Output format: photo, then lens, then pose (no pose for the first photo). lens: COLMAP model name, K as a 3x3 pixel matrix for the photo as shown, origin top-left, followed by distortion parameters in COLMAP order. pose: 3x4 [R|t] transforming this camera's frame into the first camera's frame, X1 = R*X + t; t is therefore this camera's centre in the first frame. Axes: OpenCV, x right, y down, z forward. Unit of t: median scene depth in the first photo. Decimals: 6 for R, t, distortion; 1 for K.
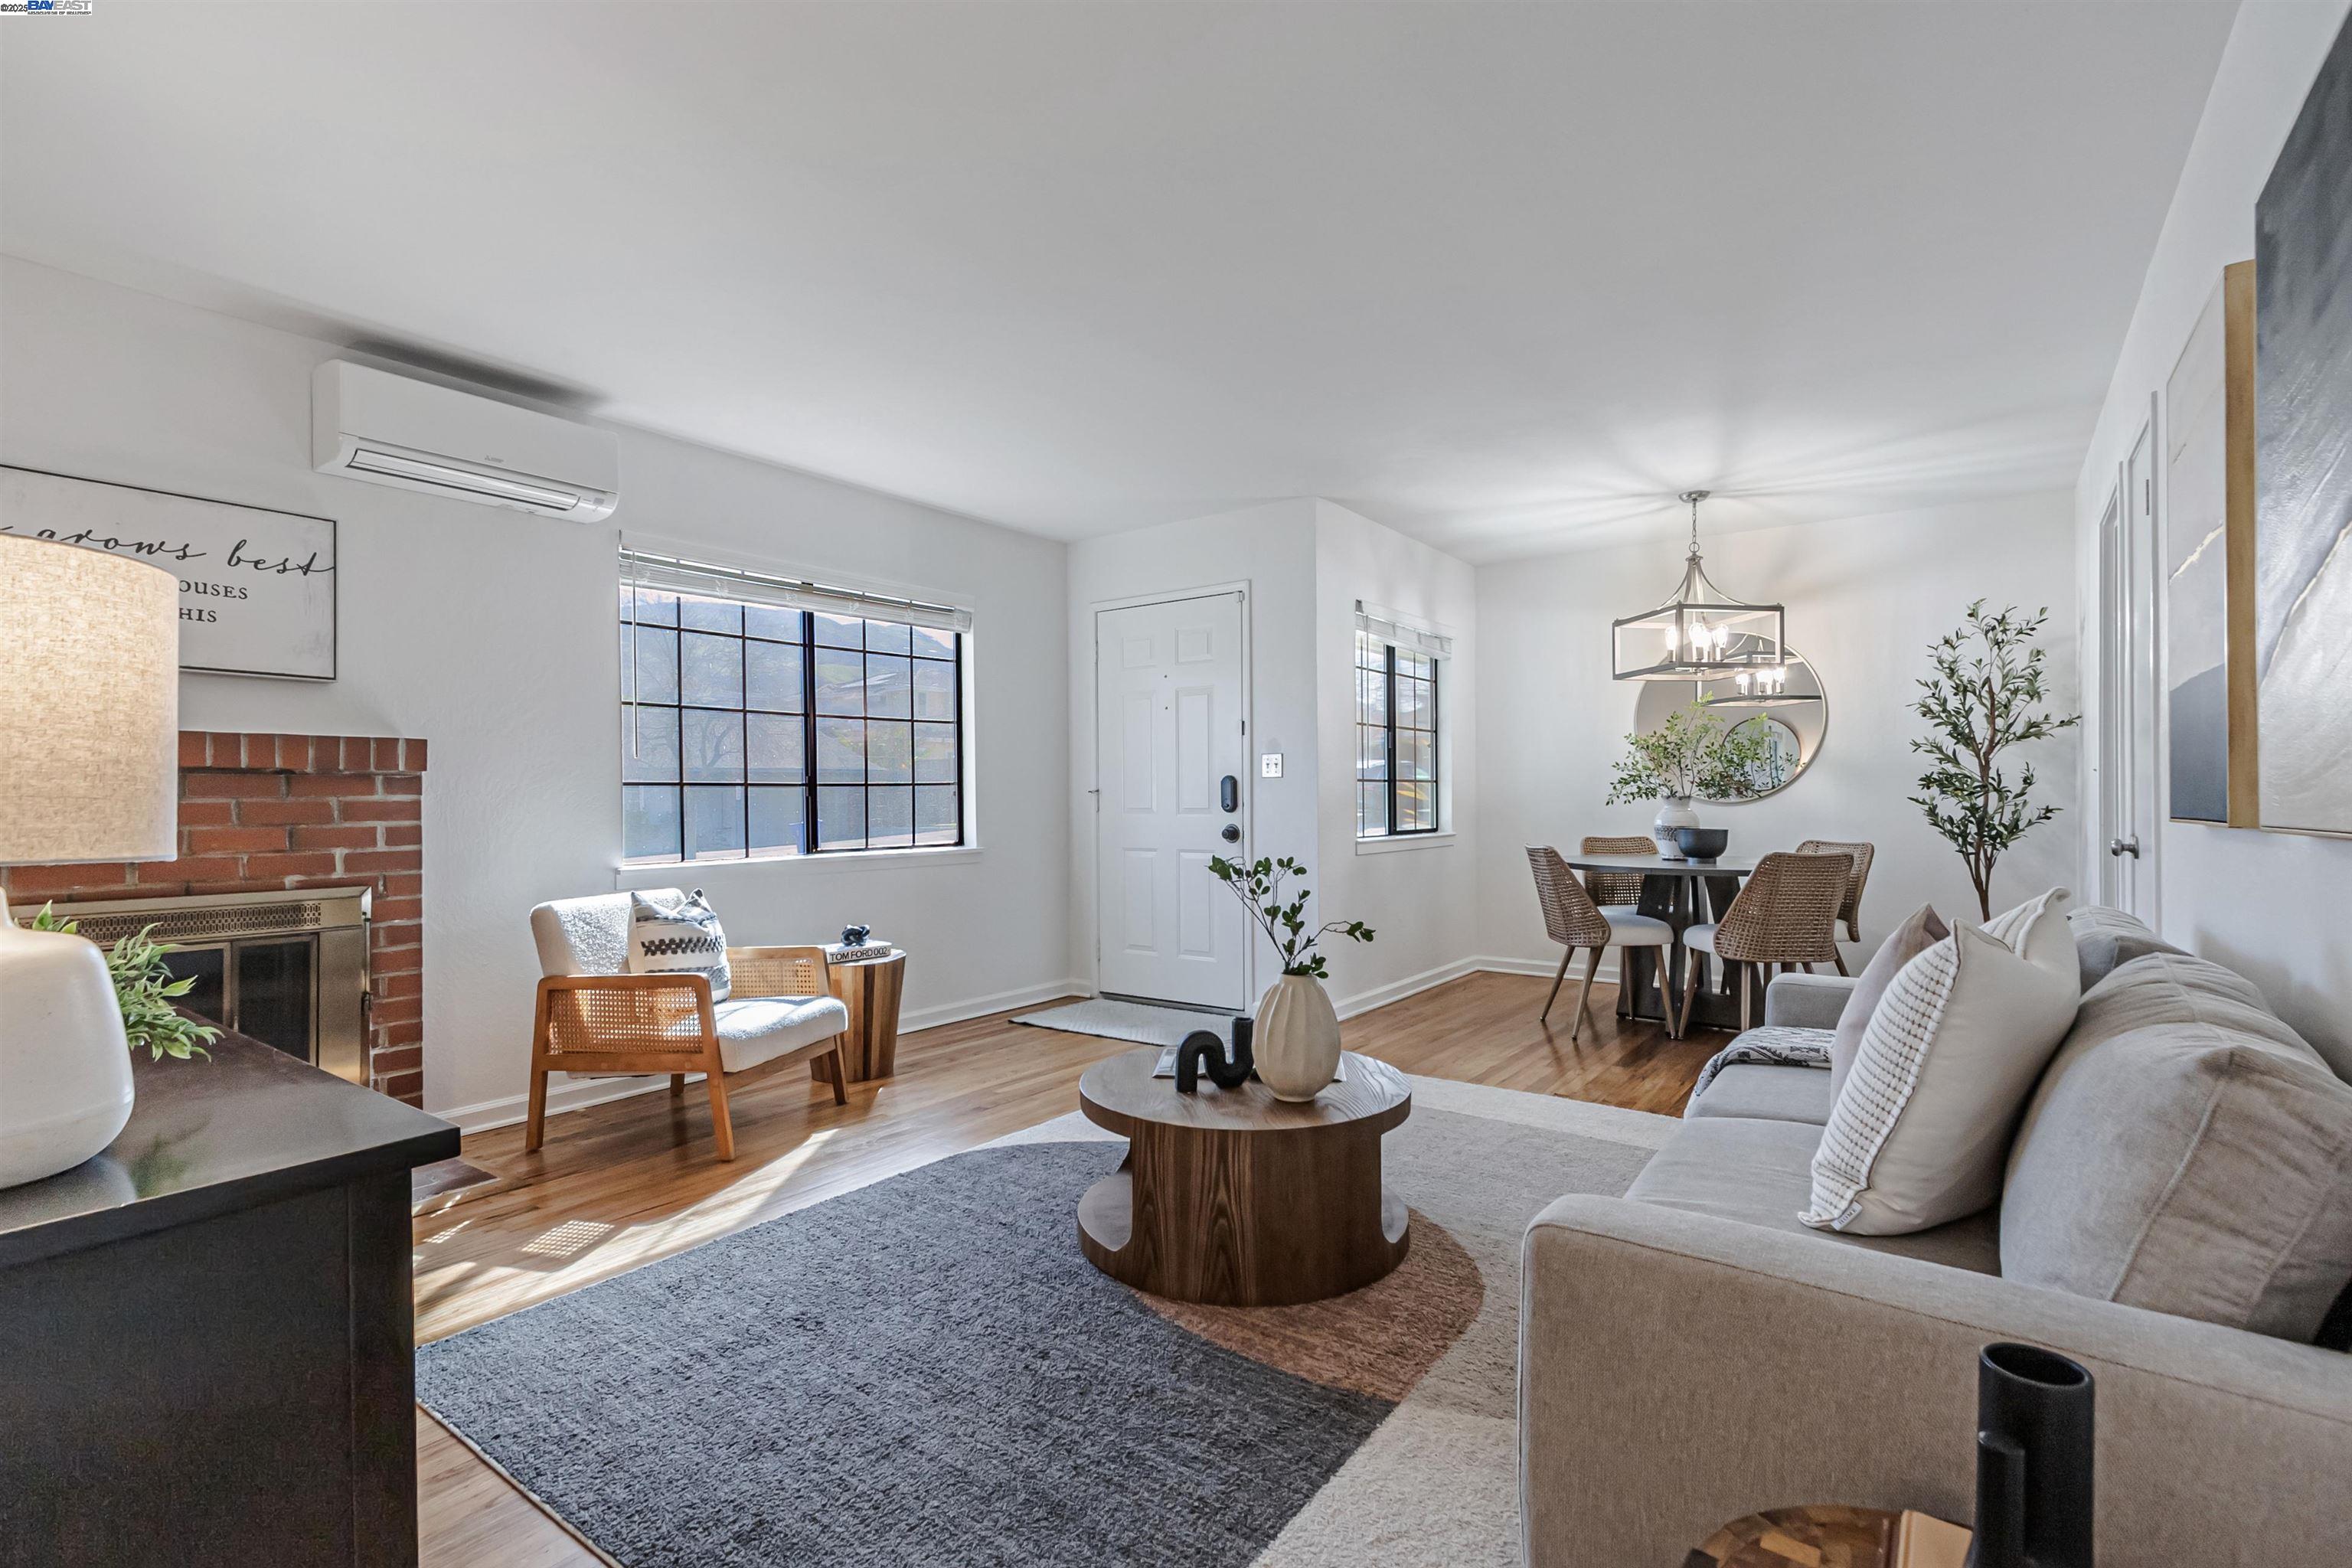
lens RADIAL K [[1086.8, 0, 1178.0], [0, 1086.8, 809.9], [0, 0, 1]] dist [0.010714, 0.000223]
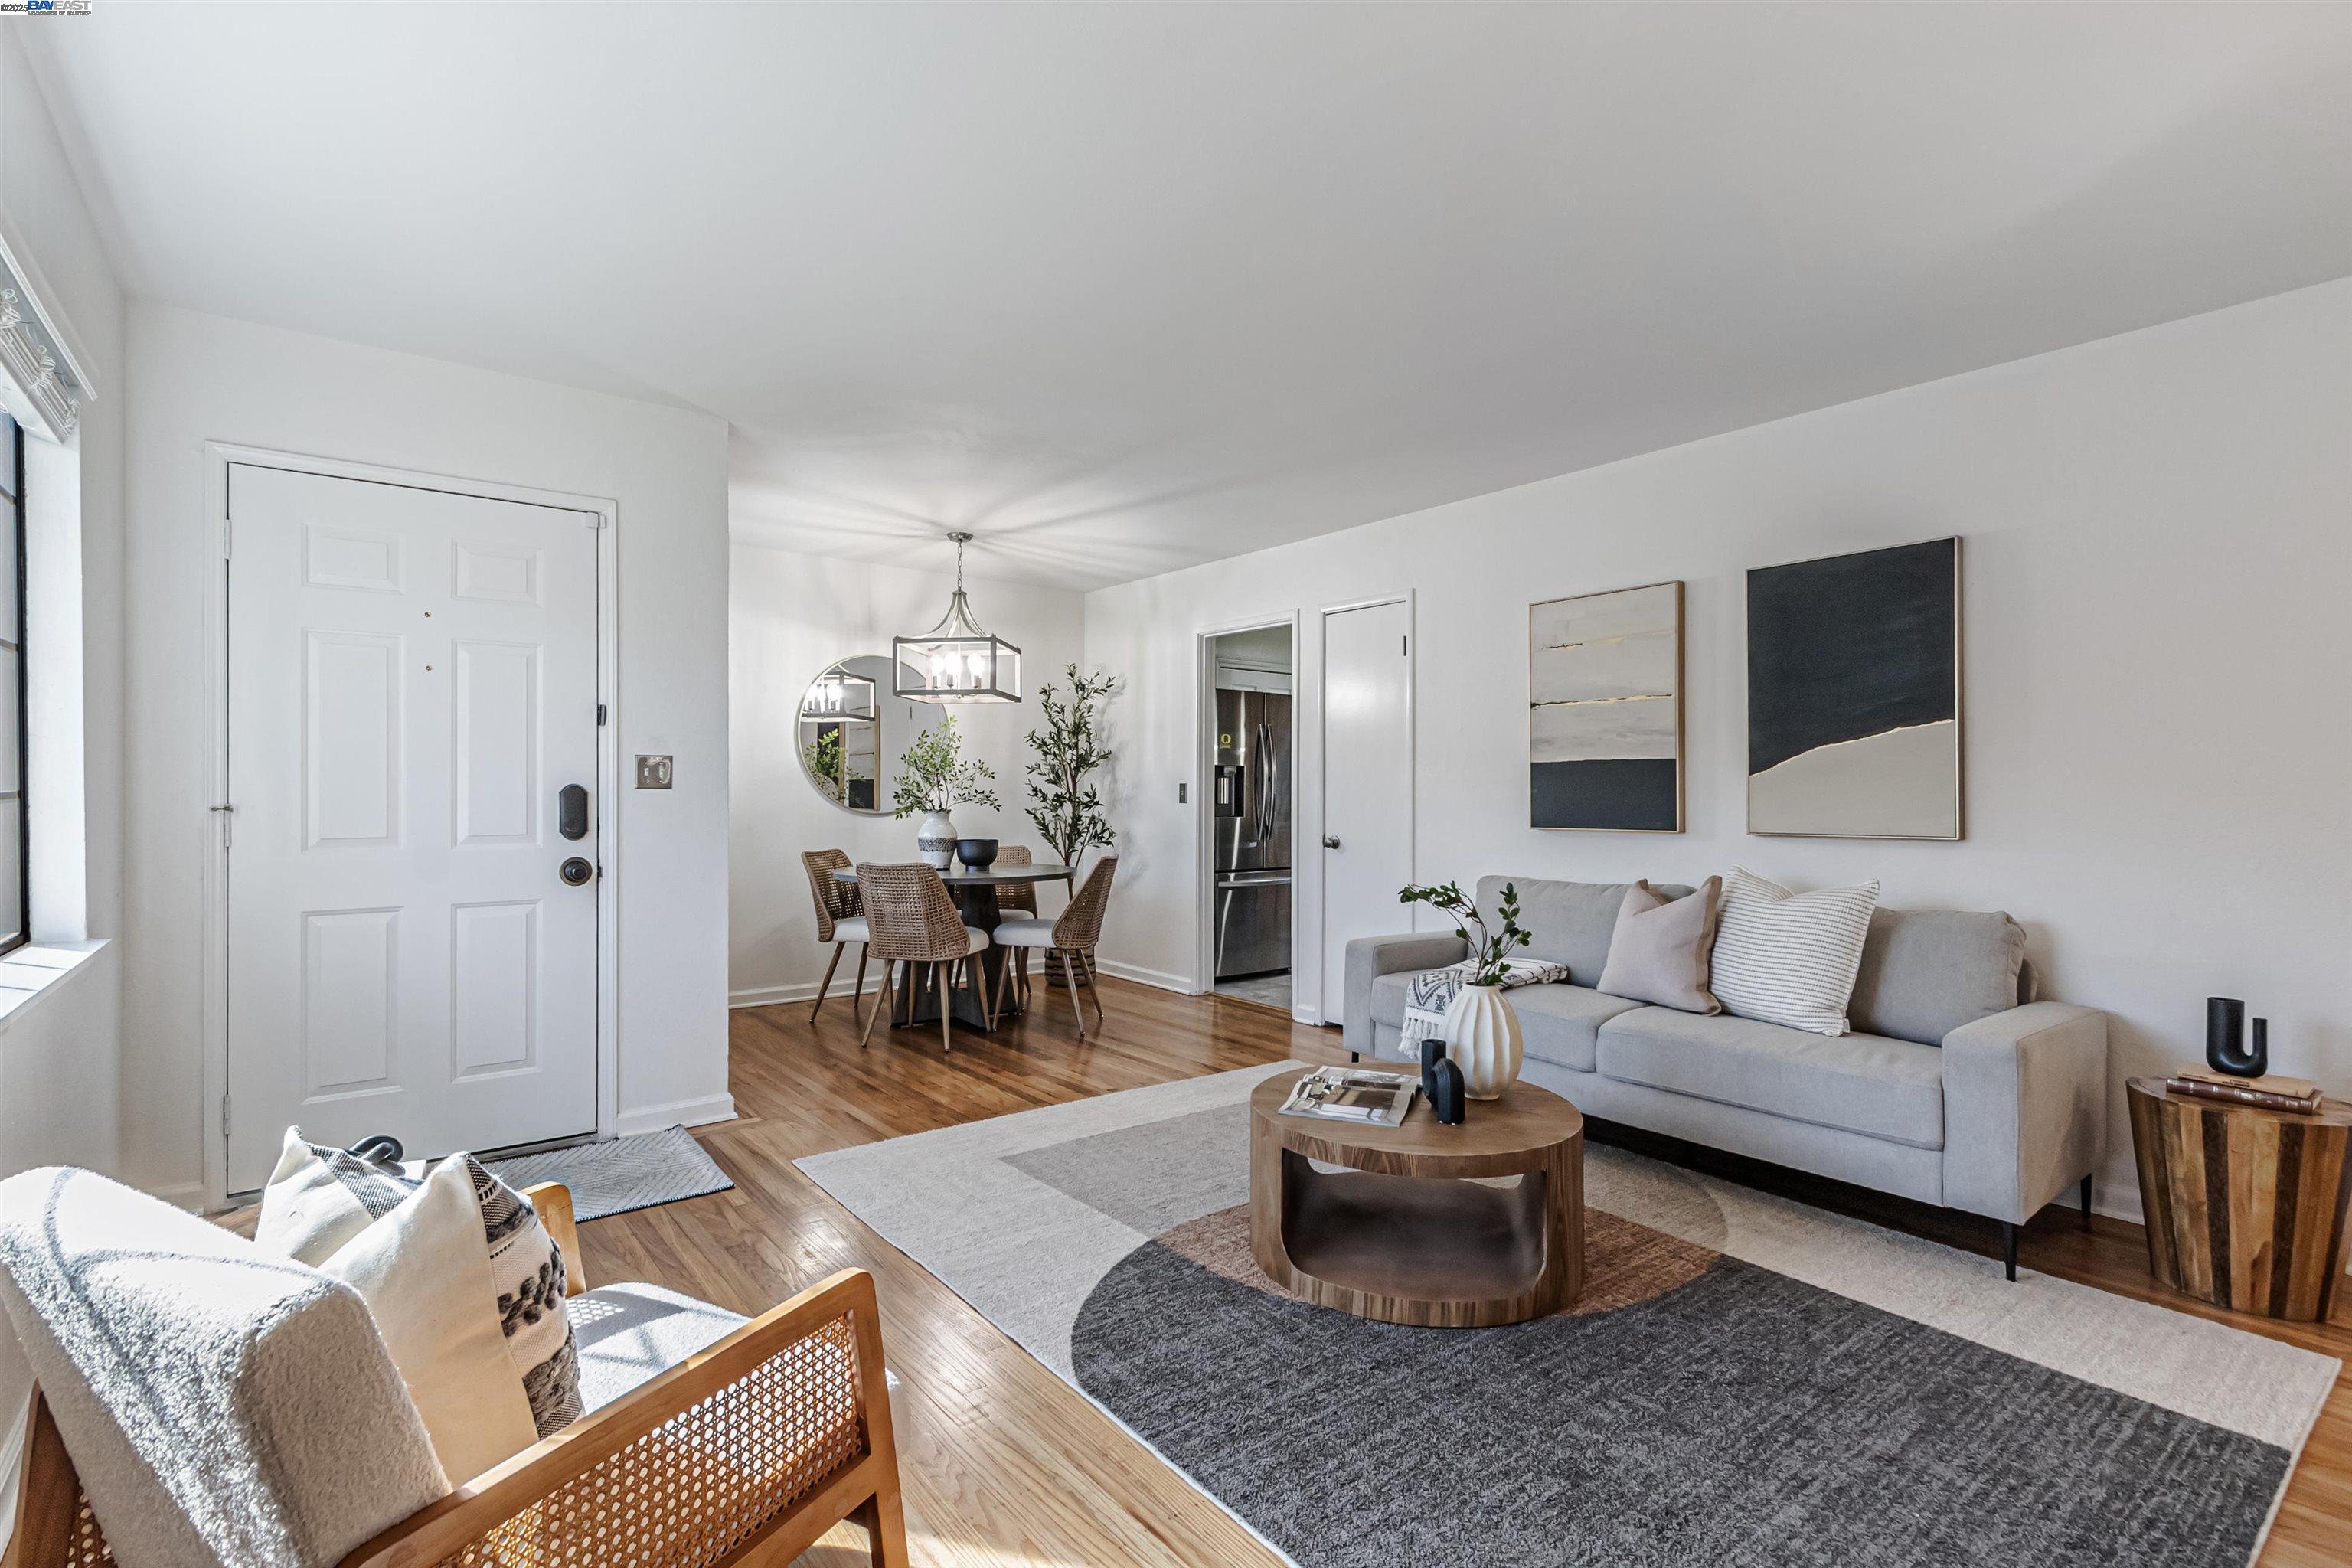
lens RADIAL K [[1086.8, 0, 1178.0], [0, 1086.8, 809.9], [0, 0, 1]] dist [0.010714, 0.000223]
pose [[0.274551, -0.009577, 0.961525, -0.794292], [0.006152, 0.999947, 0.008203, -0.031624], [-0.961553, 0.003664, 0.274595, 0.750982]]
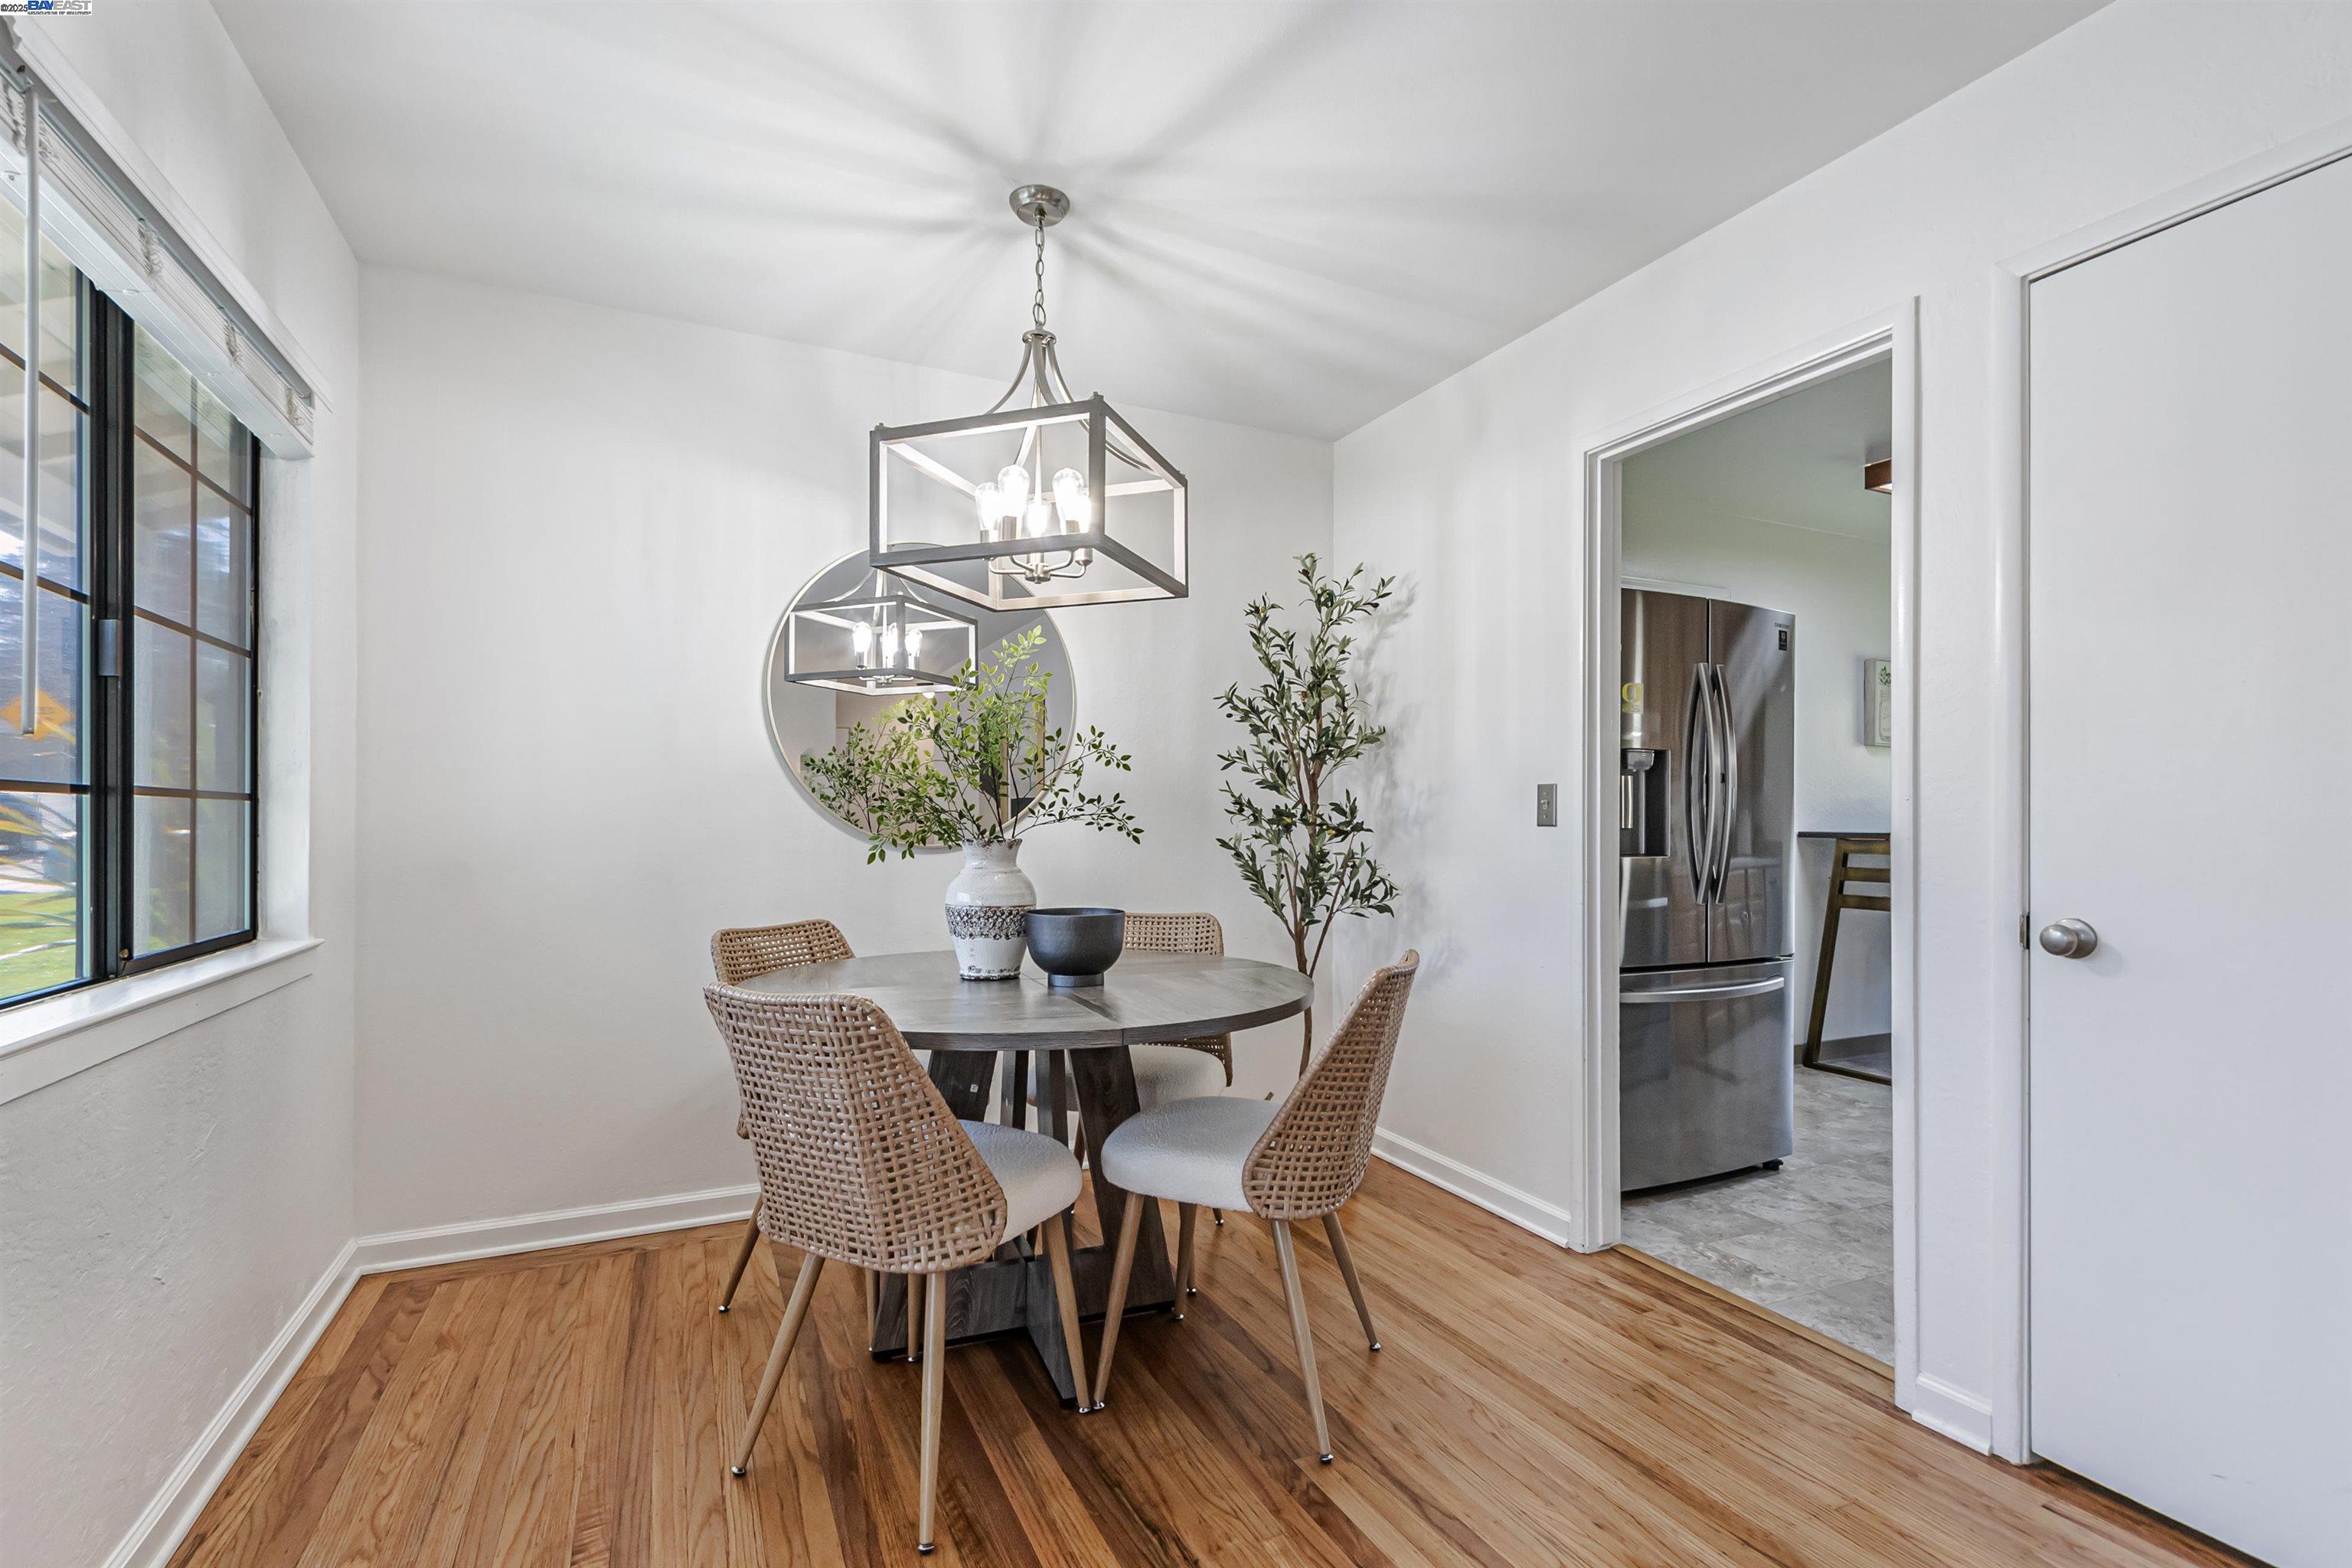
lens RADIAL K [[1086.8, 0, 1178.0], [0, 1086.8, 809.9], [0, 0, 1]] dist [0.010714, 0.000223]
pose [[0.487366, 0.013926, 0.873087, 0.137466], [0.006427, 0.999789, -0.019534, -0.025702], [-0.873174, 0.015132, 0.487174, 1.102769]]
